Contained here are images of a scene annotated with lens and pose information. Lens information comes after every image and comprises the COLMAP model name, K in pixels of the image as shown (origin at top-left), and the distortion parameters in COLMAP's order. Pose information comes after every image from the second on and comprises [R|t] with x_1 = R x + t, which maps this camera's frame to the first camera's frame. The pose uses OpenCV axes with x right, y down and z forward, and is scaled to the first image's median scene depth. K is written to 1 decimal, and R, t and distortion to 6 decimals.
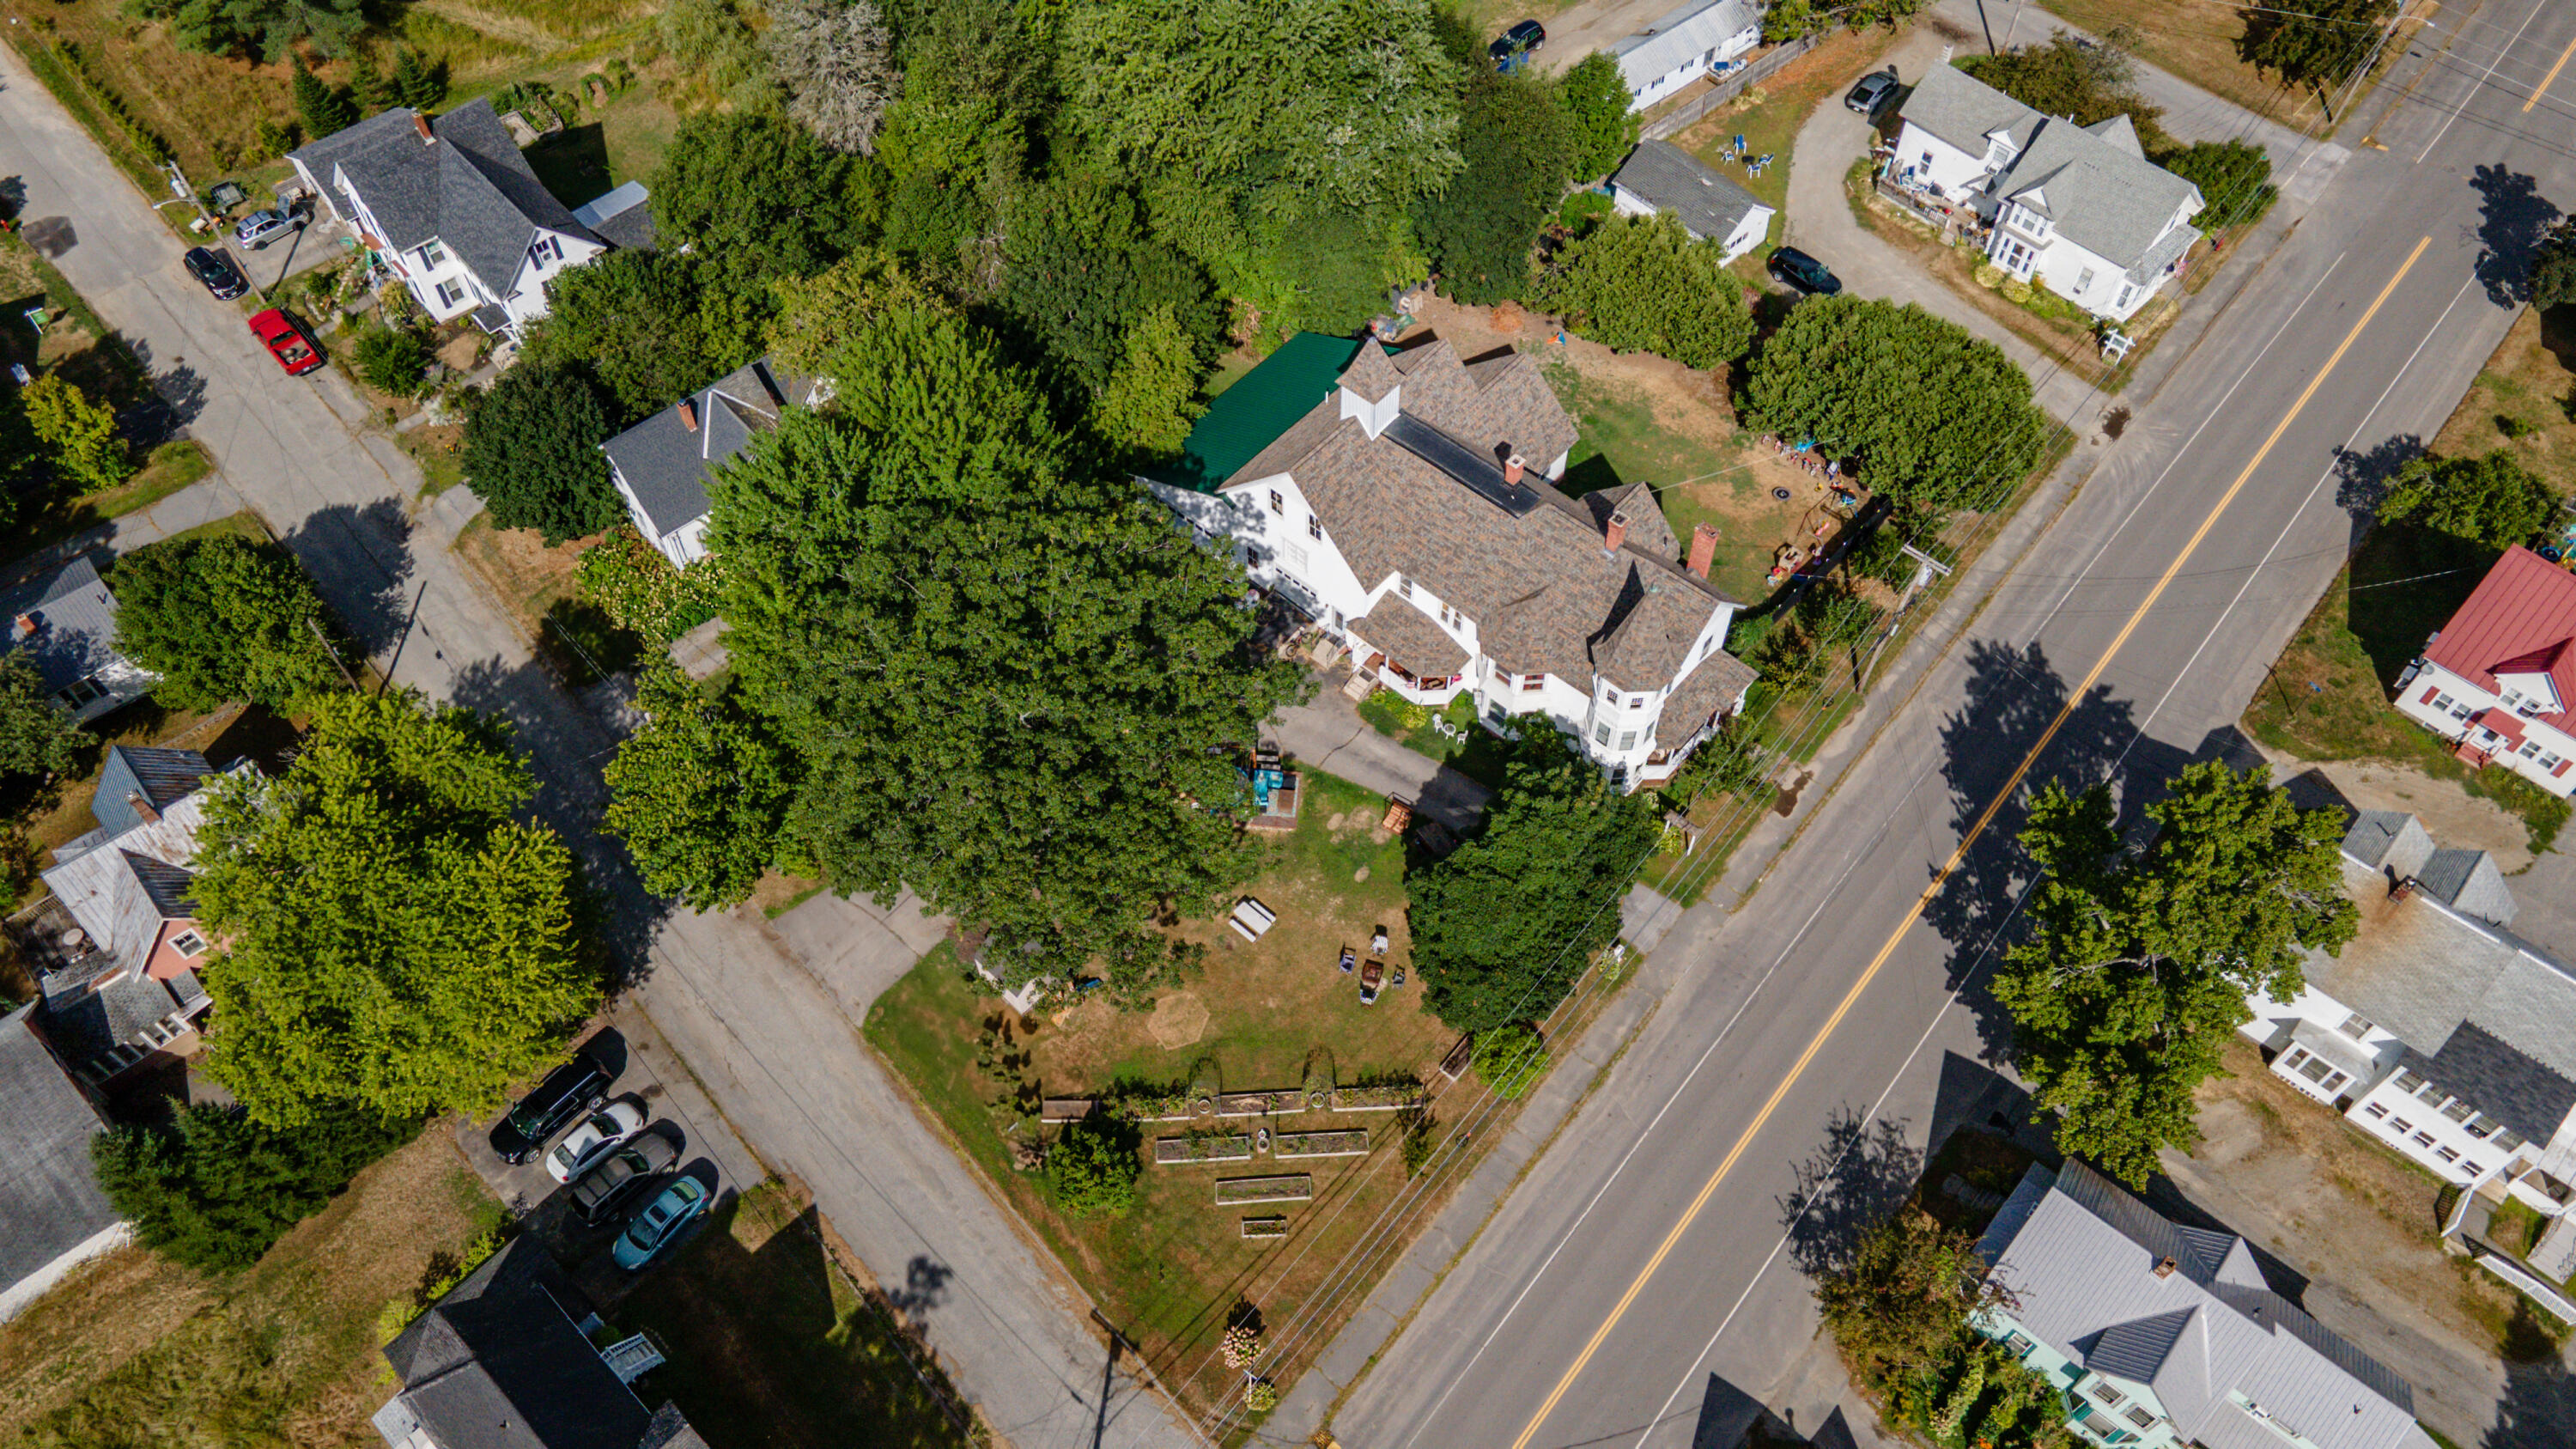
lens RADIAL K [[1875.7, 0, 1277.1], [0, 1875.7, 731.5], [0, 0, 1]] dist [0.028785, 0.024366]
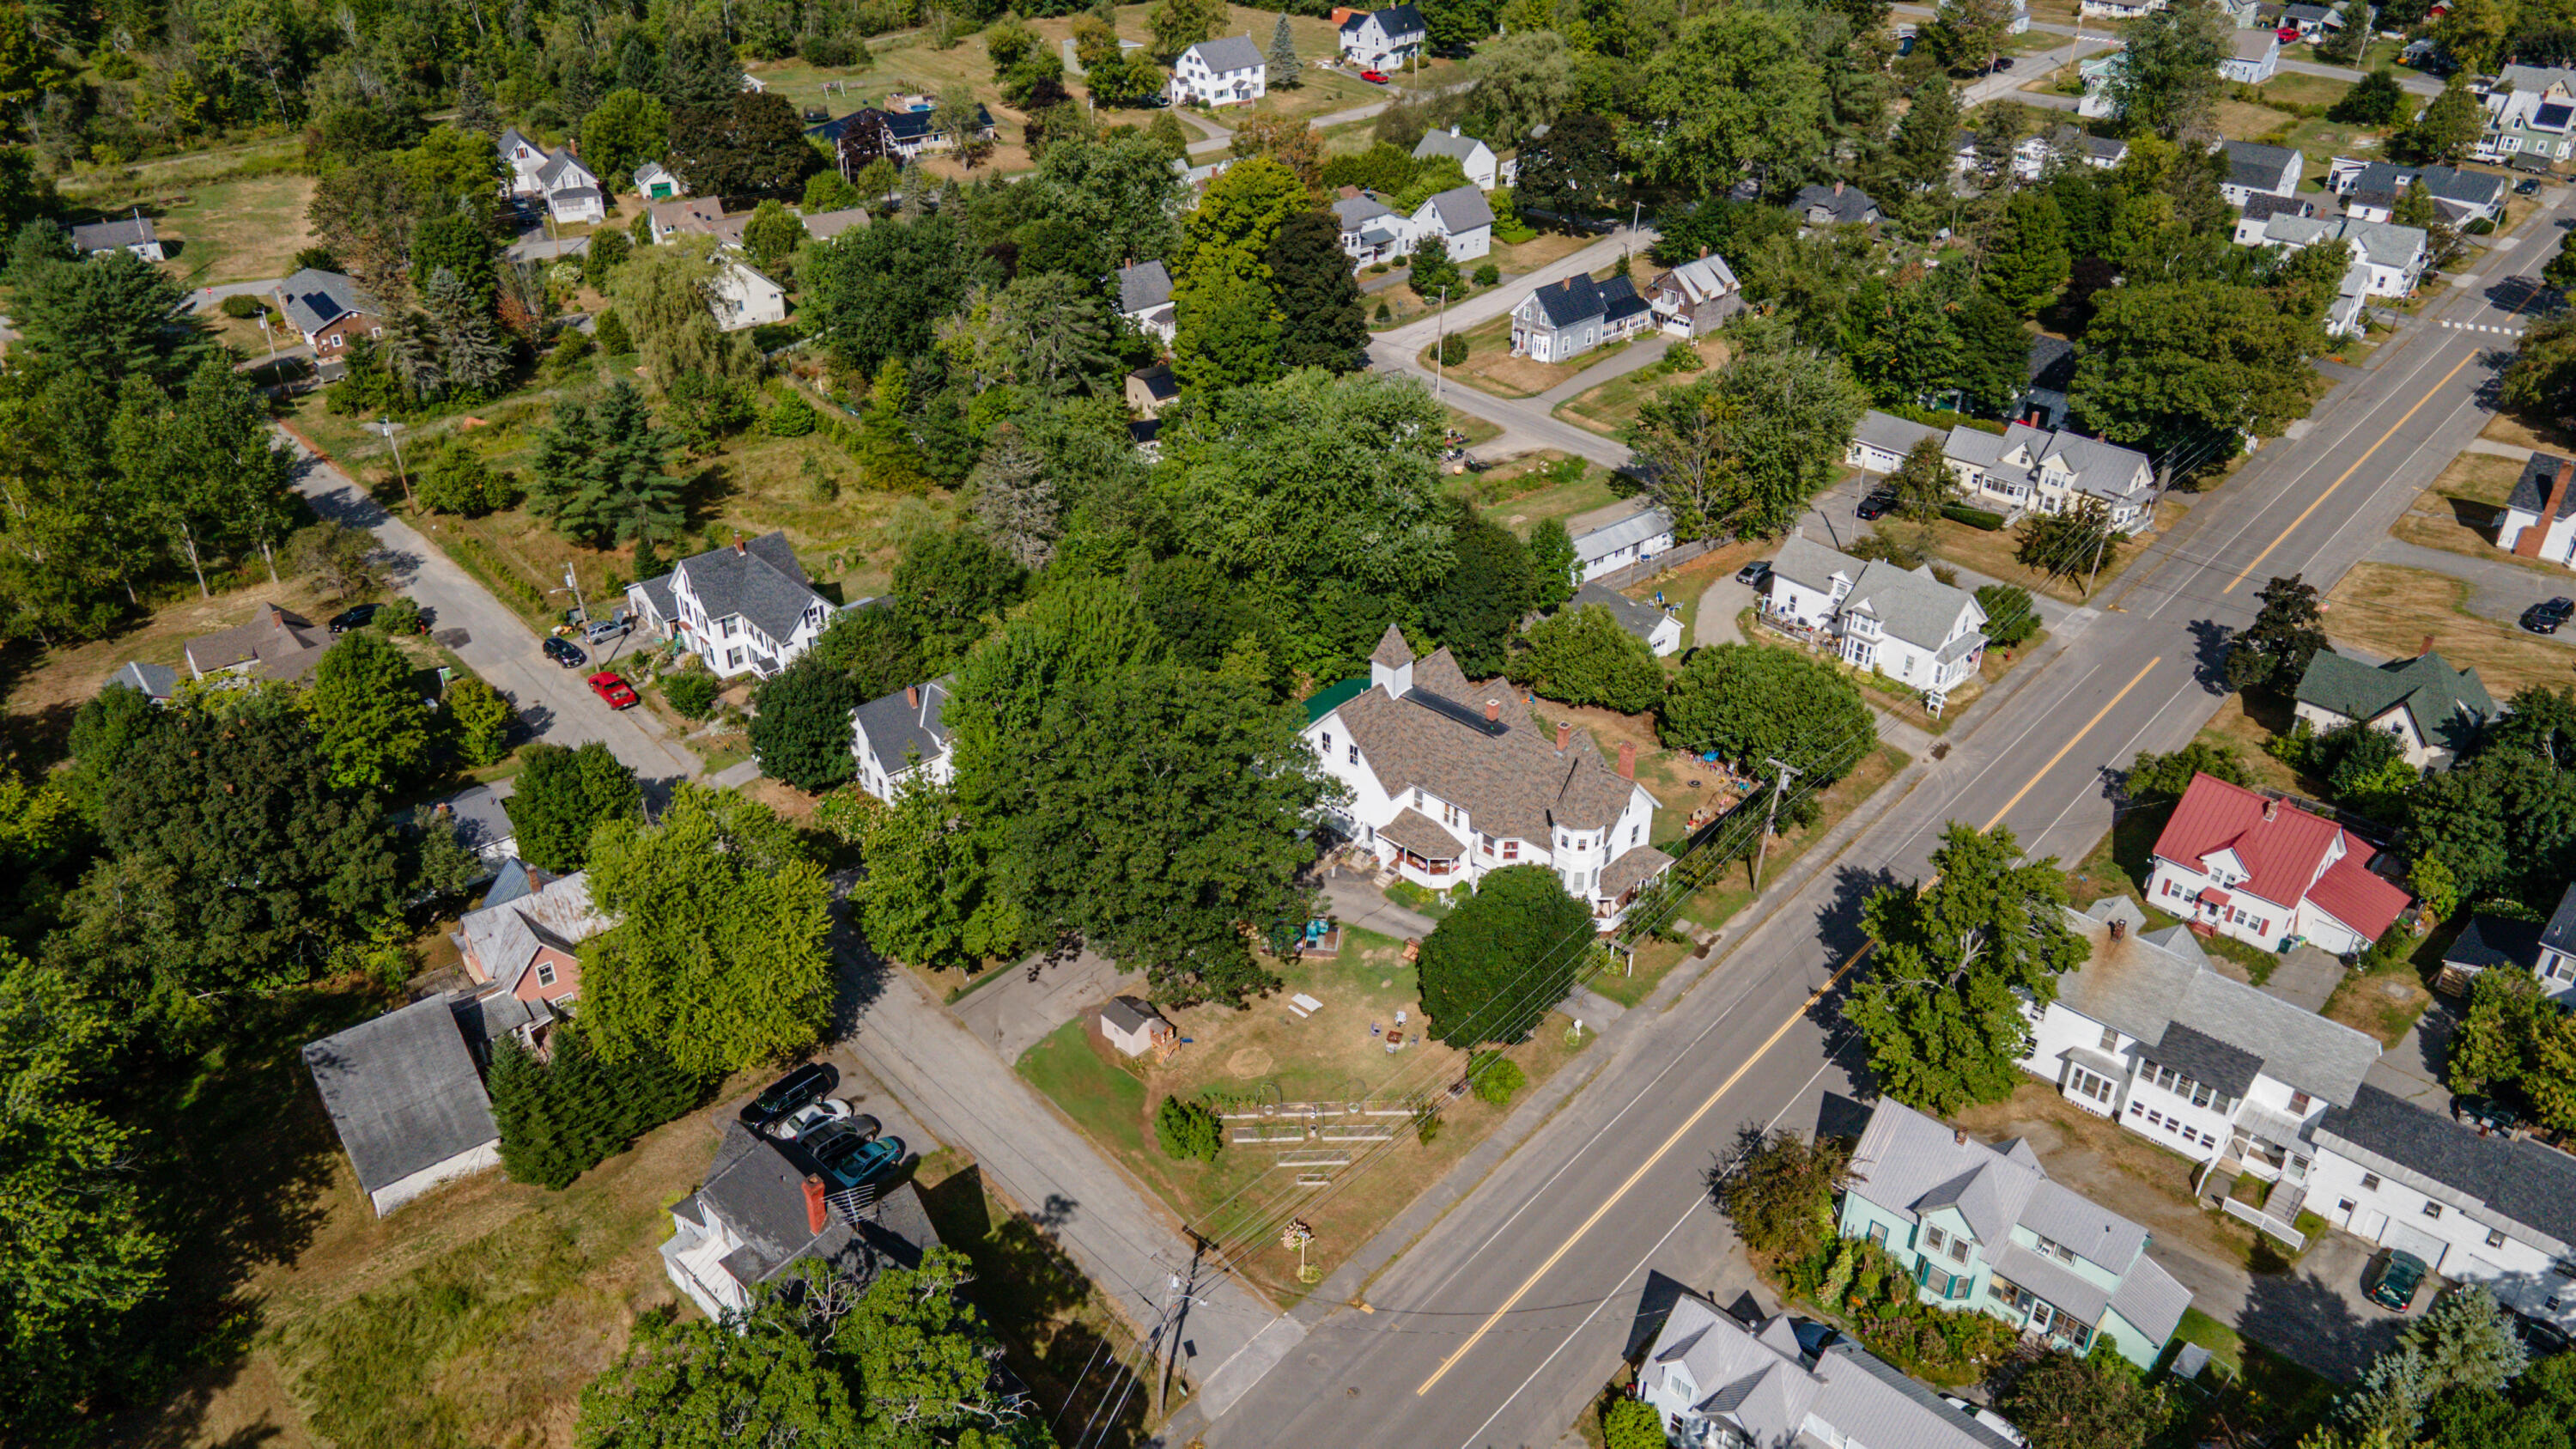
lens RADIAL K [[1875.7, 0, 1276.8], [0, 1875.7, 733.4], [0, 0, 1]] dist [0.028785, 0.024366]
pose [[0.999668, 0.017480, -0.018911, -0.011256], [-0.023539, 0.918100, -0.395649, 0.432182], [0.010446, 0.395963, 0.918207, -0.300715]]
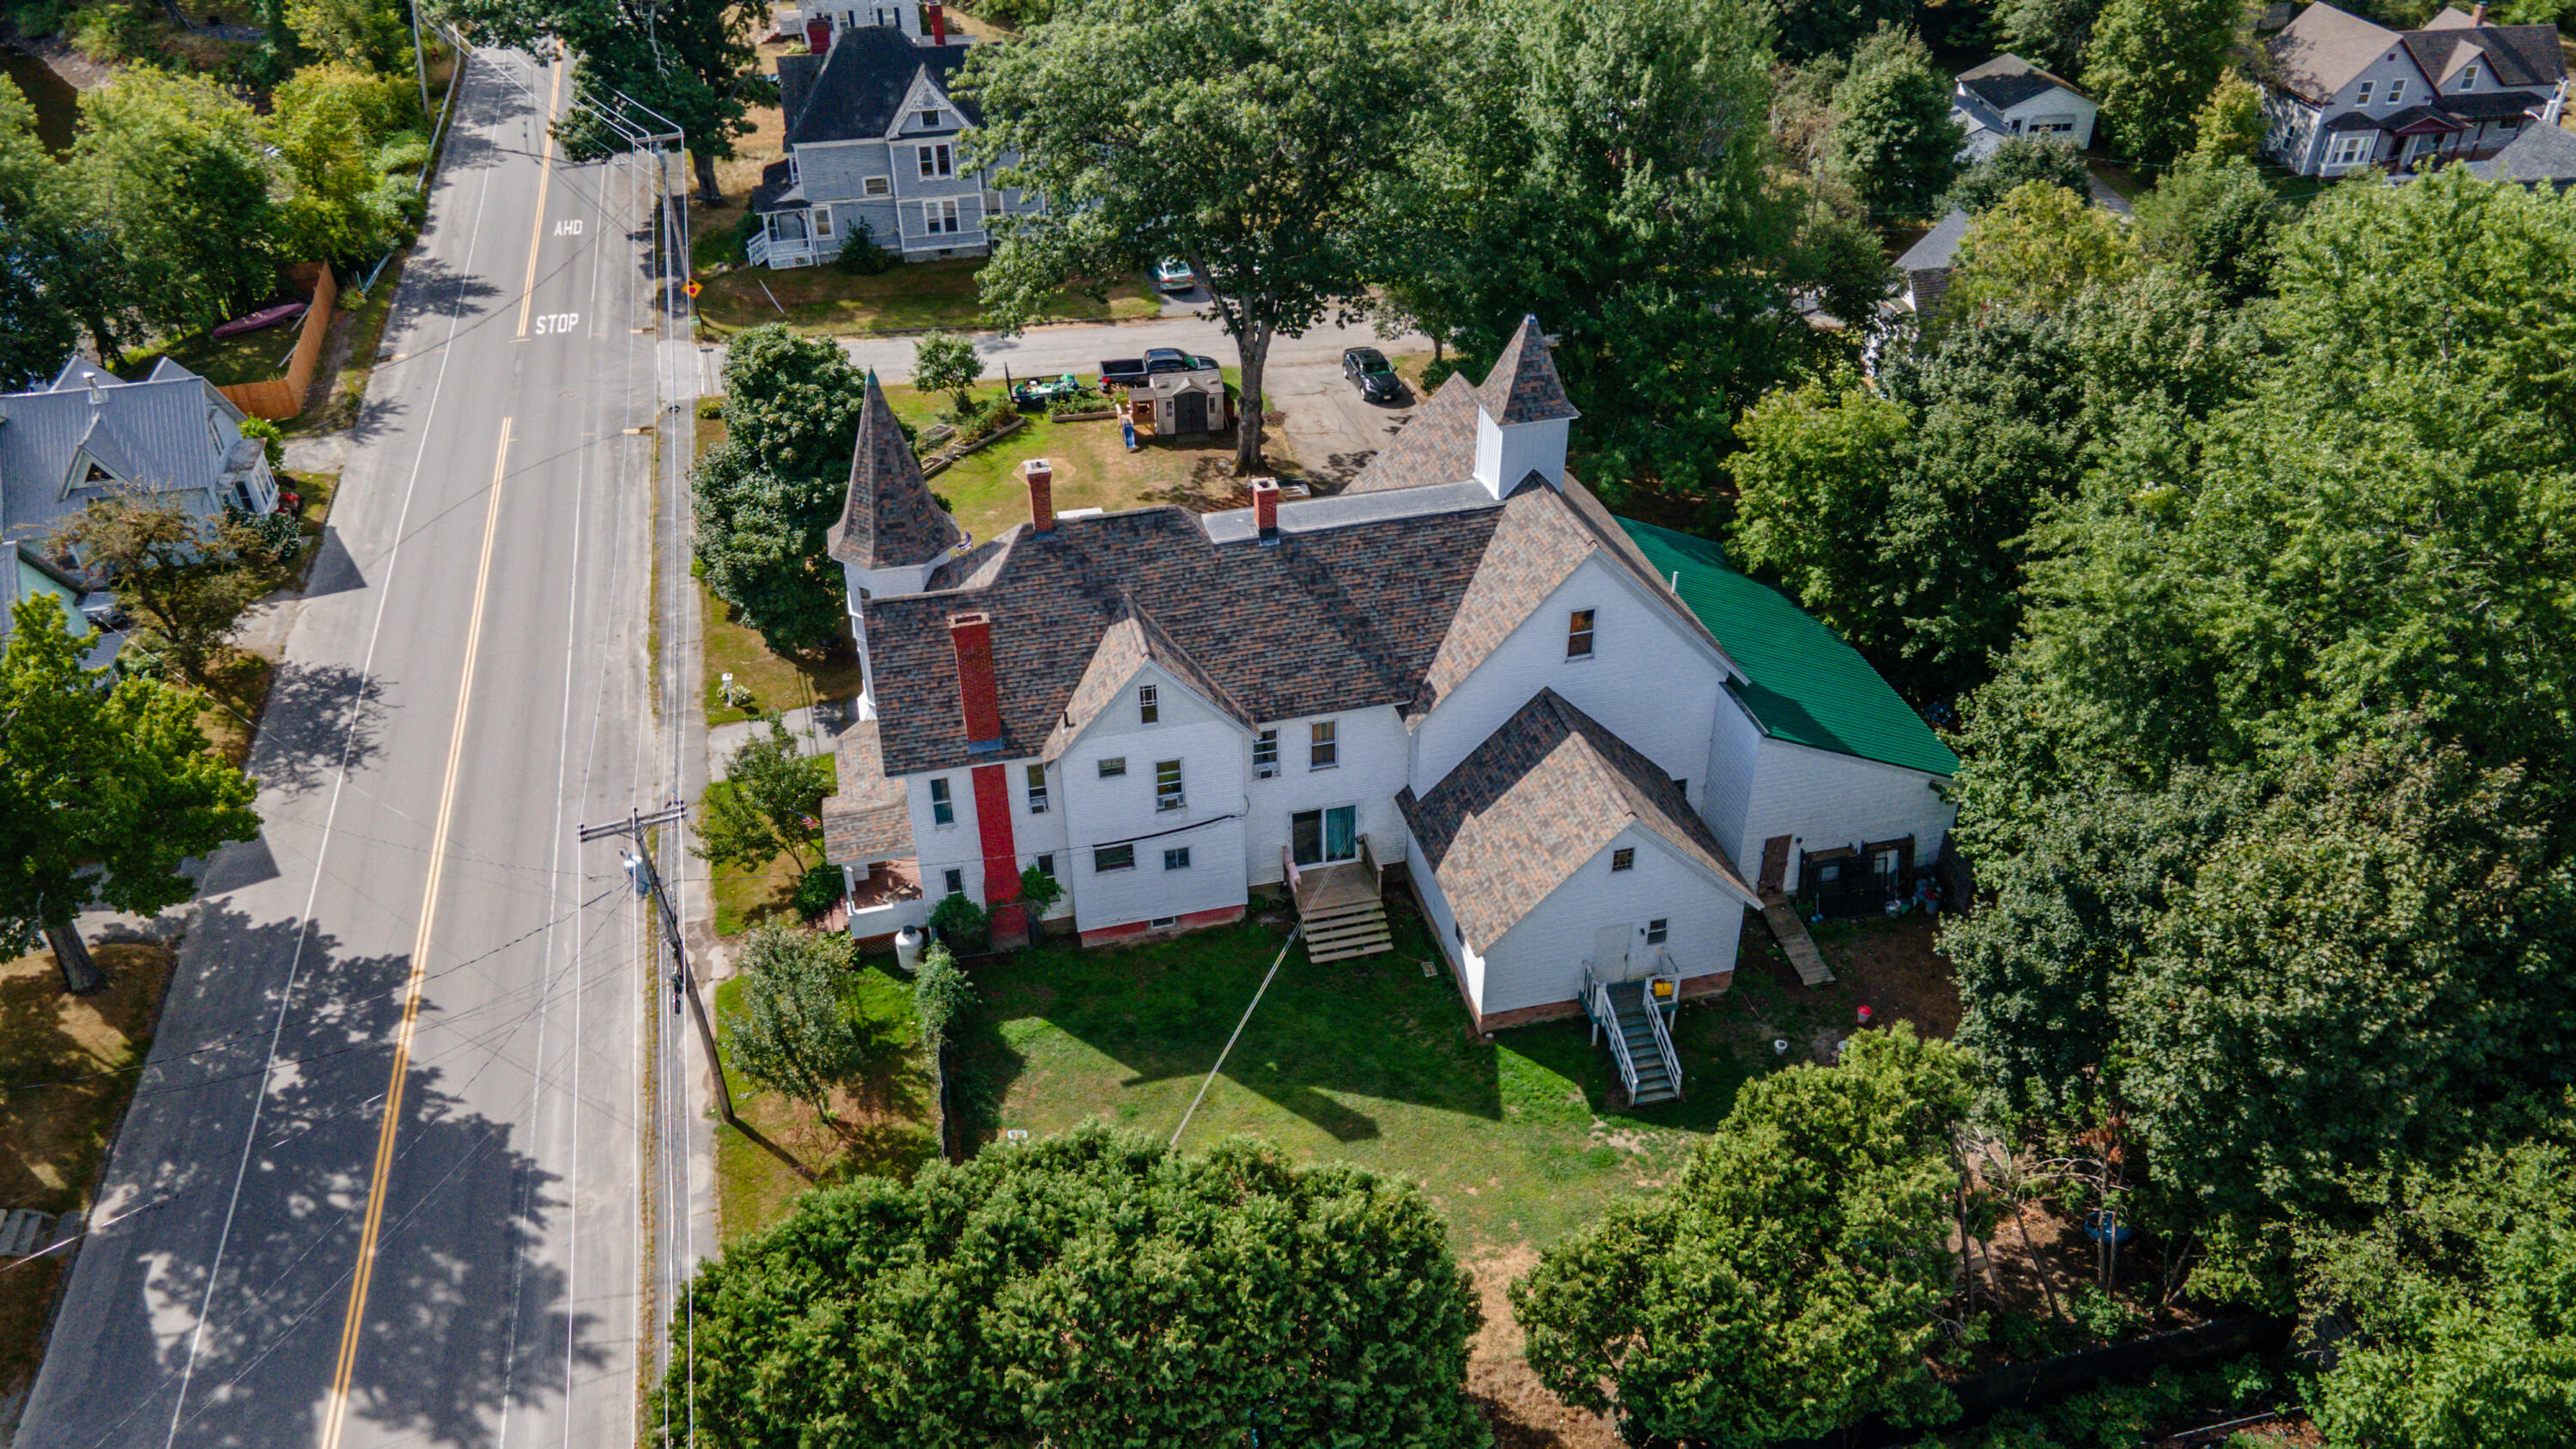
lens RADIAL K [[1875.7, 0, 1281.1], [0, 1875.7, 735.1], [0, 0, 1]] dist [0.028785, 0.024366]
pose [[-0.567399, 0.472955, -0.674071, 0.538324], [-0.662374, 0.224178, 0.714846, -0.530035], [0.489202, 0.852090, 0.186075, 0.918427]]
